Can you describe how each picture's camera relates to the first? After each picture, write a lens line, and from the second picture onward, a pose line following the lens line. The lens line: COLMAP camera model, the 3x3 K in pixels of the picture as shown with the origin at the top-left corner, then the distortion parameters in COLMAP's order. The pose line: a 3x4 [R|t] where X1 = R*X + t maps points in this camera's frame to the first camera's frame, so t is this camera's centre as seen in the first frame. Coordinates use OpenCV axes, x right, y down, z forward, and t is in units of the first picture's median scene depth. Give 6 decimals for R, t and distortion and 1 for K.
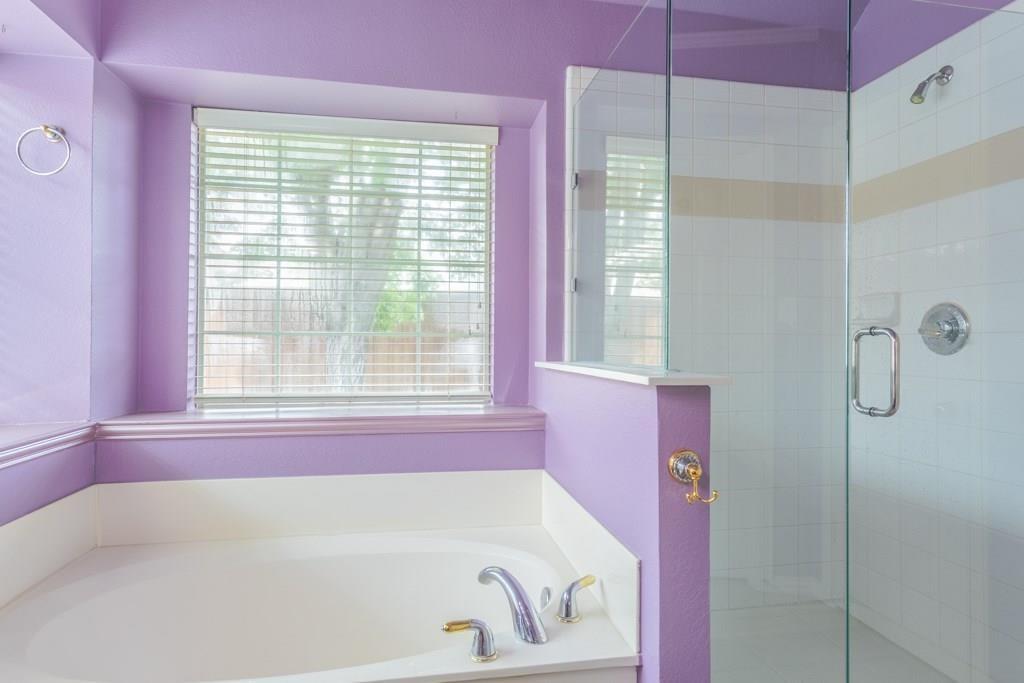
lens RADIAL K [[581.7, 0, 511.3], [0, 581.7, 338.4], [0, 0, 1]] dist [0.008742, 0.000908]
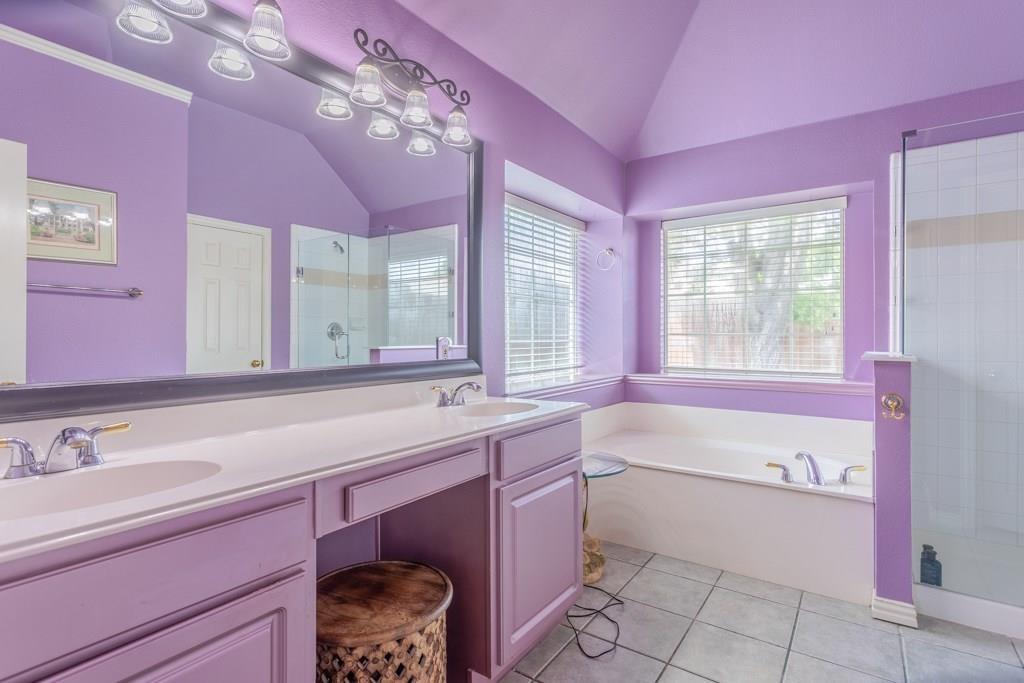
lens RADIAL K [[499.7, 0, 511.2], [0, 499.7, 335.1], [0, 0, 1]] dist [0.001491, 0.000319]
pose [[0.703282, -0.010251, -0.710837, 0.300572], [0.011971, 0.999925, -0.002576, -0.009842], [0.710810, -0.006698, 0.703352, -0.563032]]
